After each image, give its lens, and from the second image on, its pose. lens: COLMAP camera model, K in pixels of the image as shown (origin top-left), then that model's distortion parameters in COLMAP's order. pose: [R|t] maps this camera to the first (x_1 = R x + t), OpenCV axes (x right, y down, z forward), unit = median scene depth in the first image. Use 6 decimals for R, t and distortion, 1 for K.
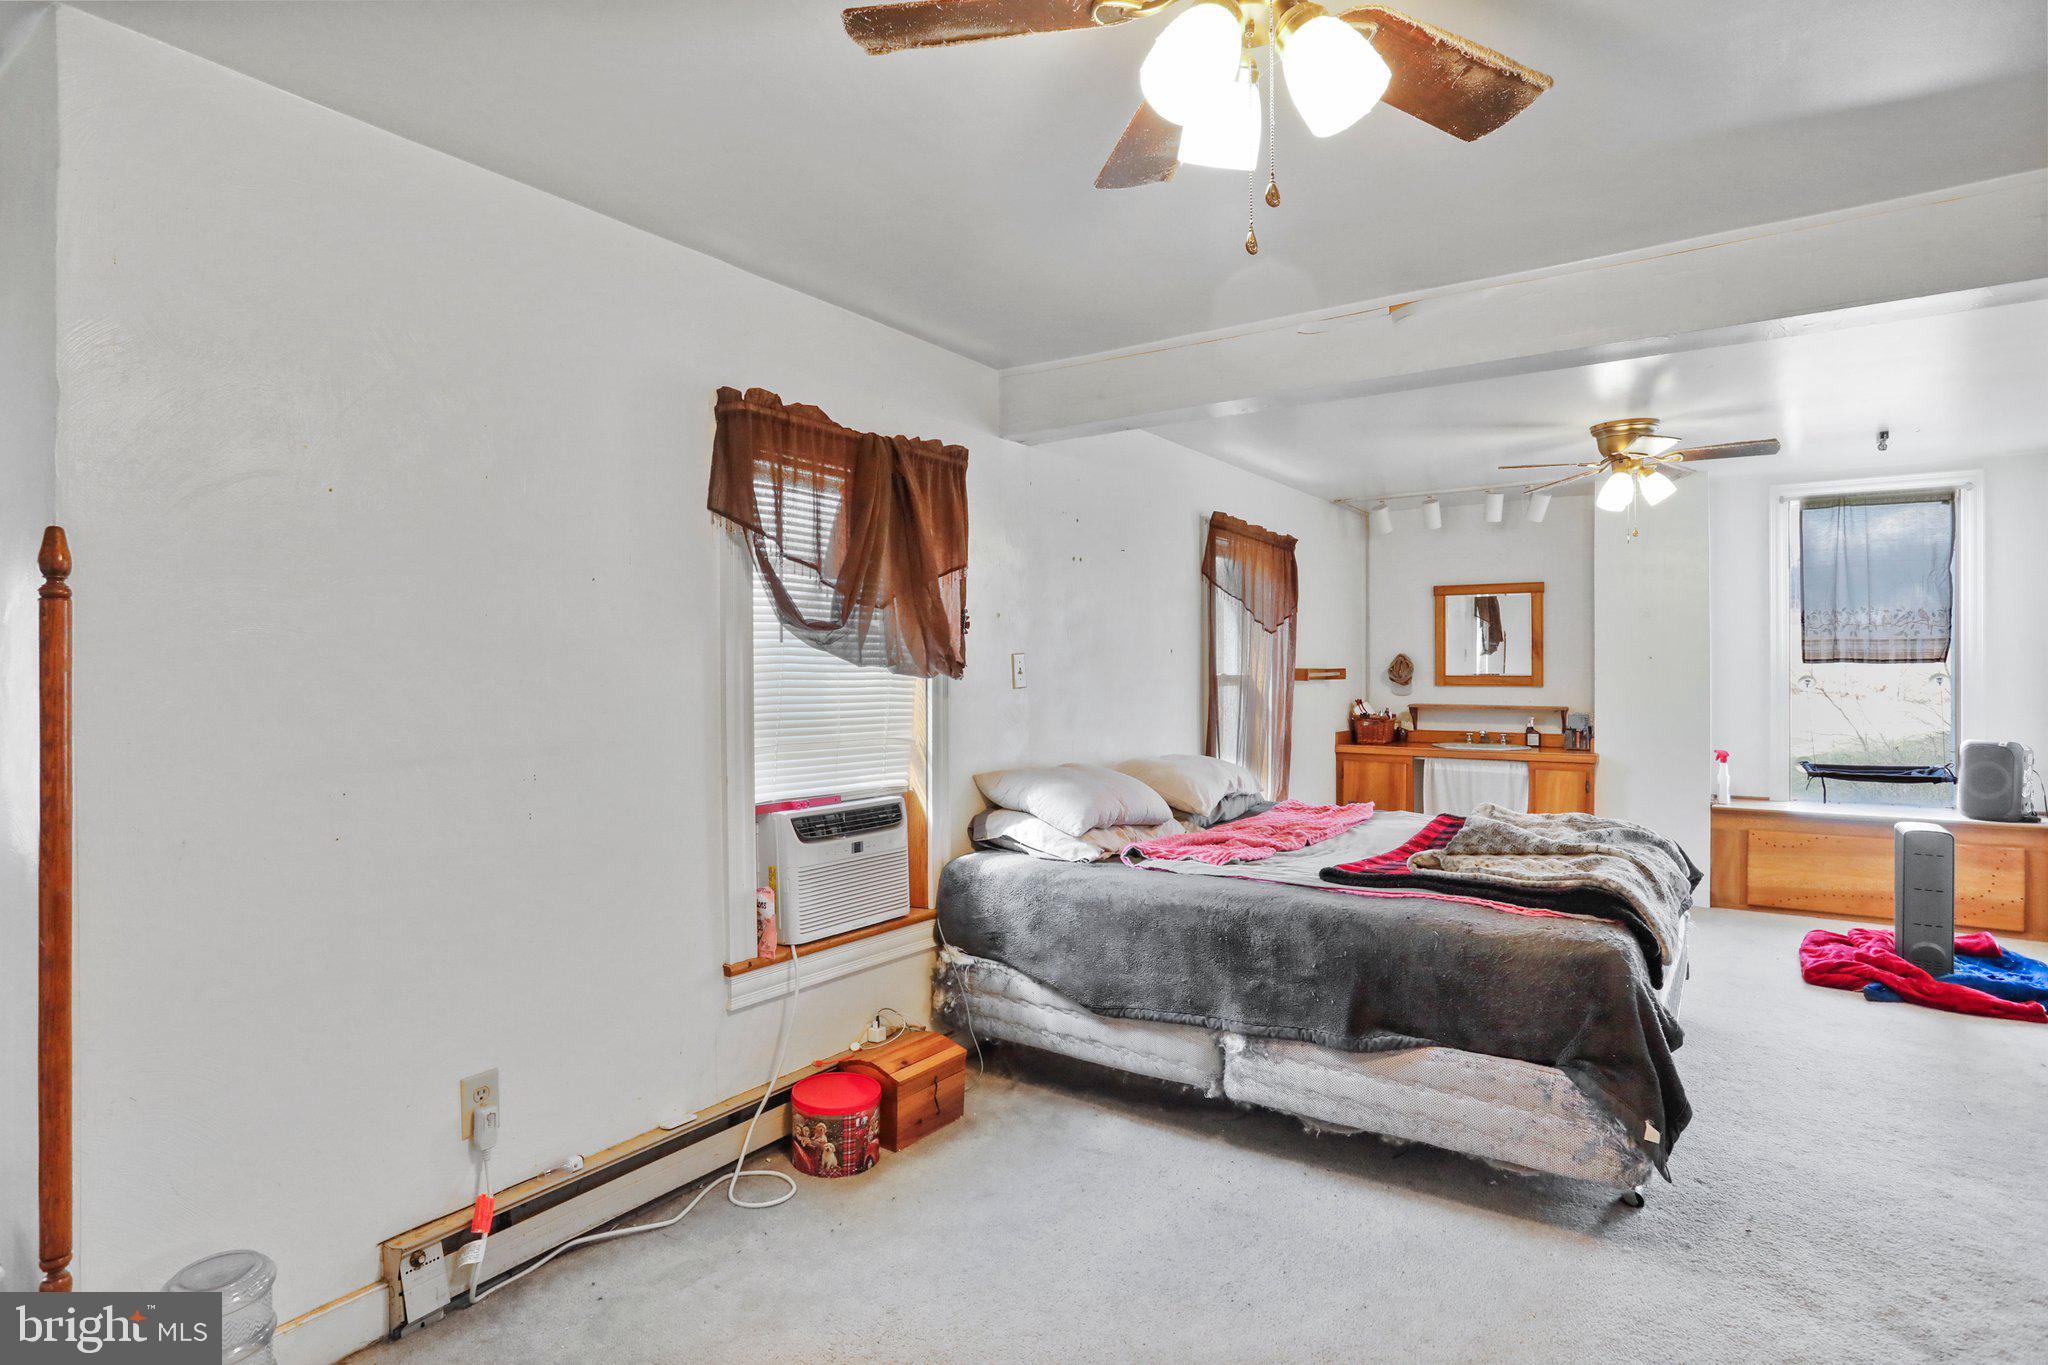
lens RADIAL K [[1079.5, 0, 1025.1], [0, 1079.5, 667.5], [0, 0, 1]] dist [-0.033895, 0.001306]
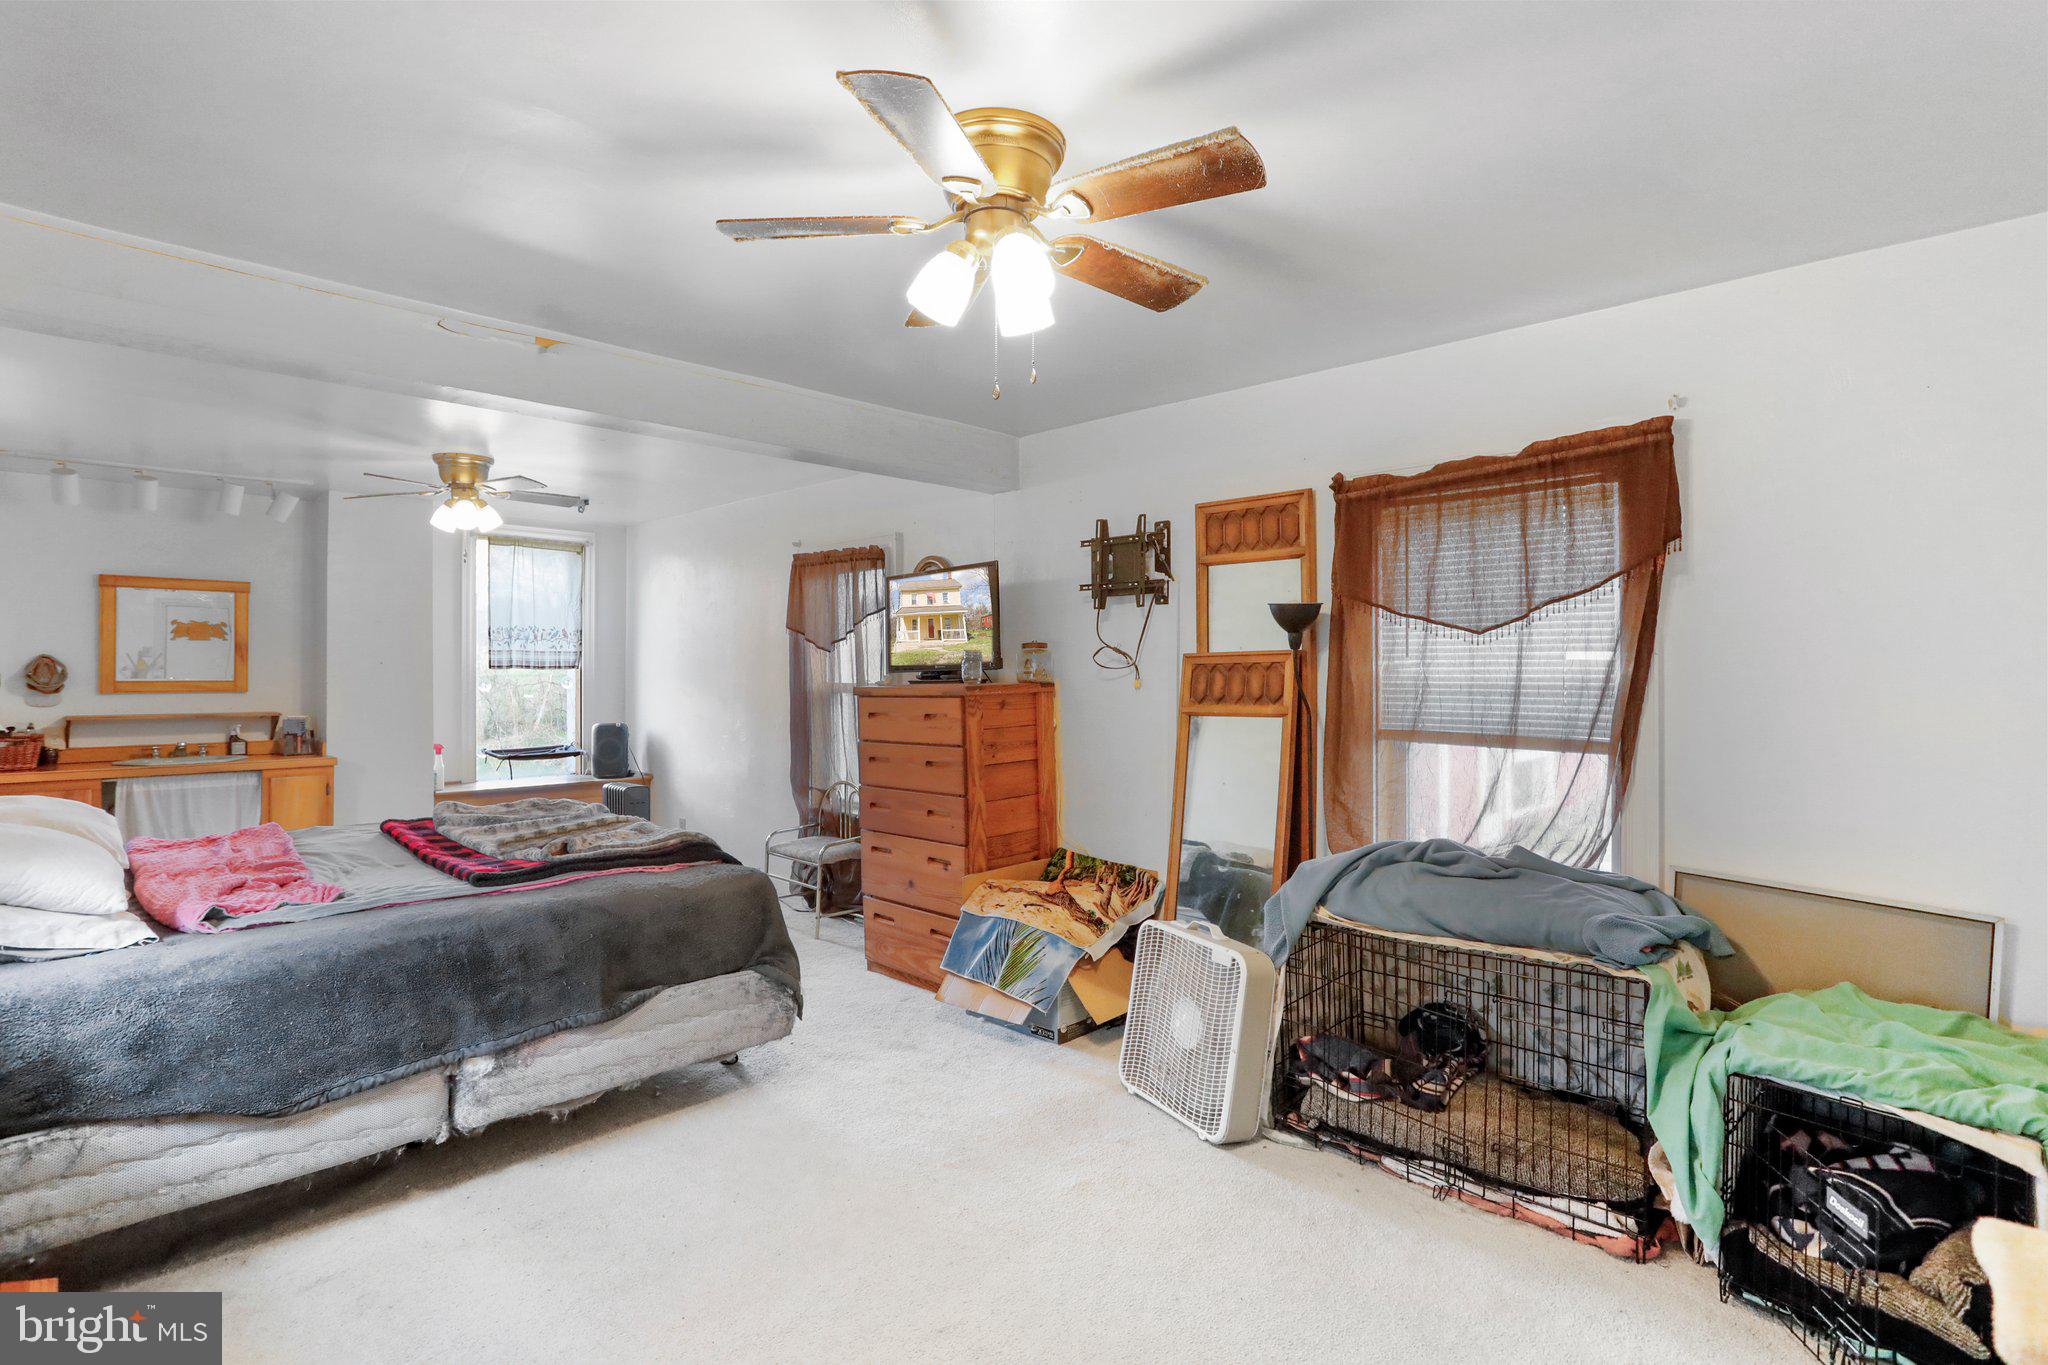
lens RADIAL K [[982.2, 0, 1015.7], [0, 982.2, 681.1], [0, 0, 1]] dist [-0.018753, 0.011478]
pose [[0.191038, -0.008014, 0.981550, -0.492075], [-0.001394, 0.999963, 0.008436, -0.000976], [-0.981582, -0.002979, 0.191020, 0.322098]]
